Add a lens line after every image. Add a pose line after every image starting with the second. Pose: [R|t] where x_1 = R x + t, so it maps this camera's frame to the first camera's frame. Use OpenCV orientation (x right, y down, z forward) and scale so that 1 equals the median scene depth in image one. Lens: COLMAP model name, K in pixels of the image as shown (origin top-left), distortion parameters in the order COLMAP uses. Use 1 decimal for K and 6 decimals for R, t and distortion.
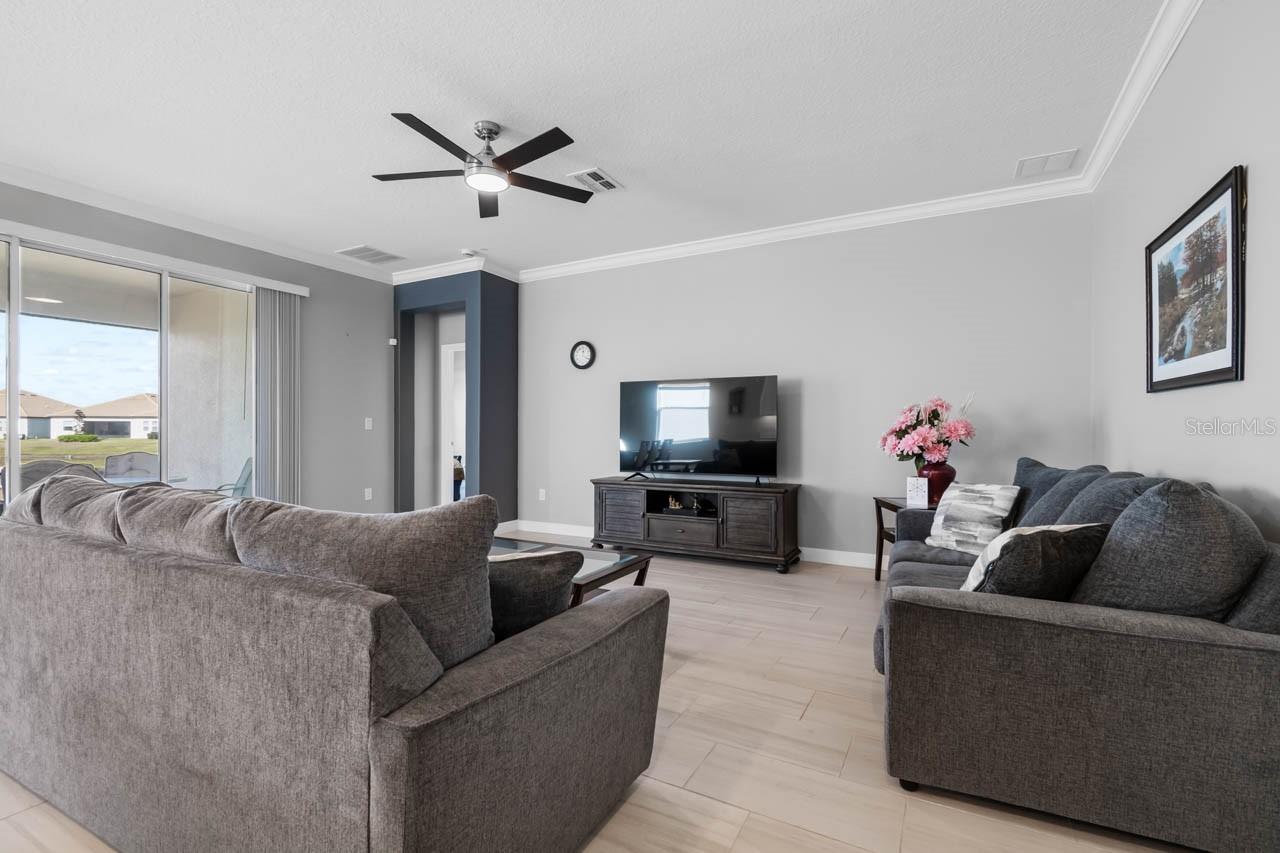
lens RADIAL K [[575.3, 0, 644.5], [0, 575.3, 437.7], [0, 0, 1]] dist [0.013097, -0.005786]
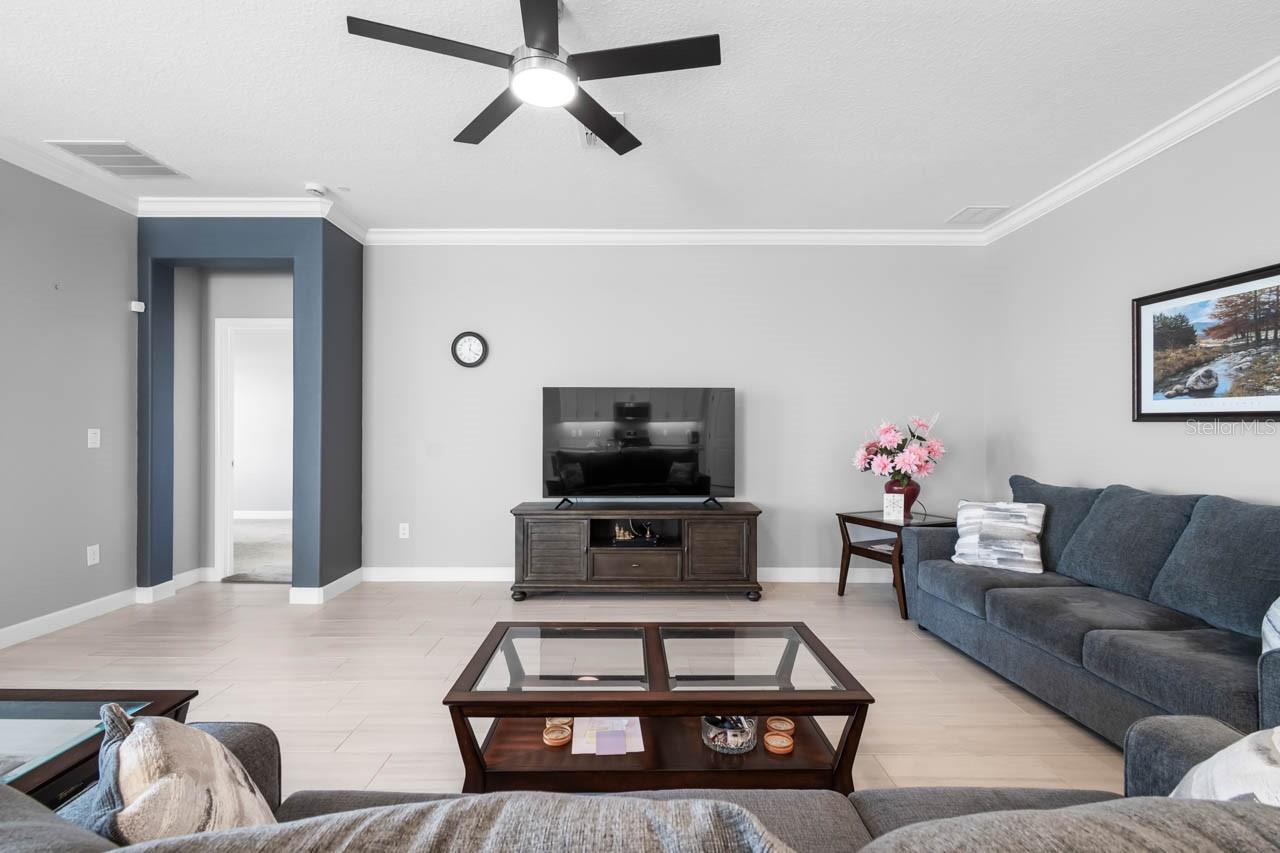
lens RADIAL K [[575.3, 0, 631.9], [0, 575.3, 435.8], [0, 0, 1]] dist [0.013097, -0.005786]
pose [[0.880463, -0.005253, 0.474086, -0.396945], [0.005173, 0.999986, 0.001472, -0.036131], [-0.474086, 0.001157, 0.880478, 0.287655]]
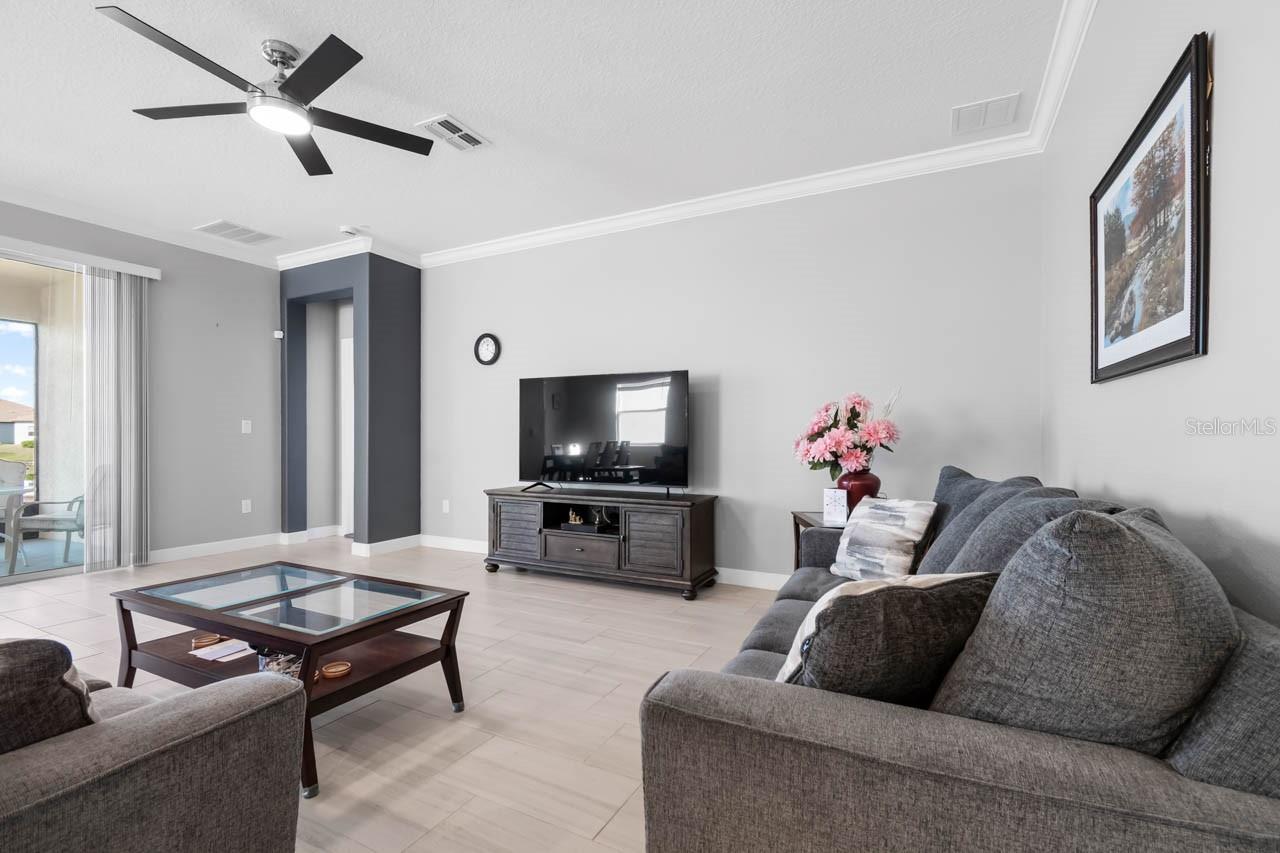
lens RADIAL K [[575.3, 0, 643.1], [0, 575.3, 445.8], [0, 0, 1]] dist [0.013097, -0.005786]
pose [[0.999856, -0.000519, 0.016951, 0.164828], [0.000434, 0.999987, 0.005001, 0.001468], [-0.016953, -0.004993, 0.999844, 0.151472]]
